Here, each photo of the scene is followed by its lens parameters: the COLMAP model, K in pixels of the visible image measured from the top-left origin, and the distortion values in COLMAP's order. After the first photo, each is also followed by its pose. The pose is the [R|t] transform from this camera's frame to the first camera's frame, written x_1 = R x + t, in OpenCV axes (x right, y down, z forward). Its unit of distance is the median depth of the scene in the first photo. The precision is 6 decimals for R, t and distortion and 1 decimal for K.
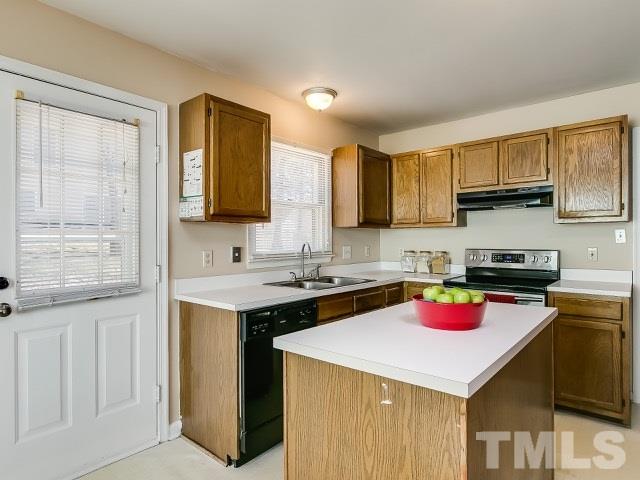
lens RADIAL K [[373.8, 0, 315.4], [0, 373.8, 239.8], [0, 0, 1]] dist [-0.000900, -0.001437]
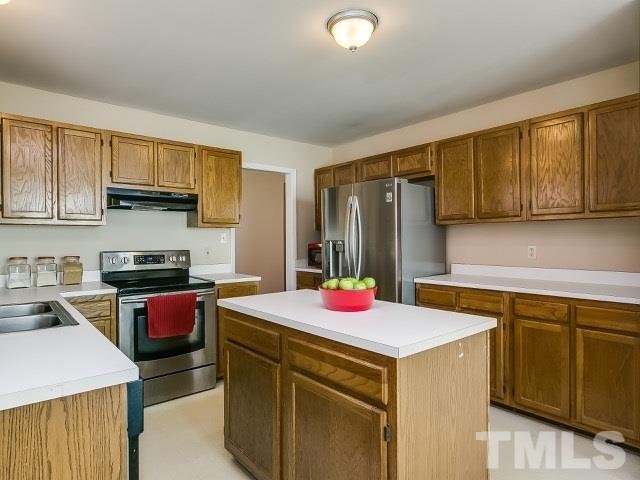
lens RADIAL K [[373.8, 0, 314.5], [0, 373.8, 240.1], [0, 0, 1]] dist [-0.000900, -0.001437]
pose [[0.198433, 0.002569, 0.980111, -0.383685], [0.001470, 0.999995, -0.002919, 0.000729], [-0.980113, 0.002020, 0.198428, 0.372136]]
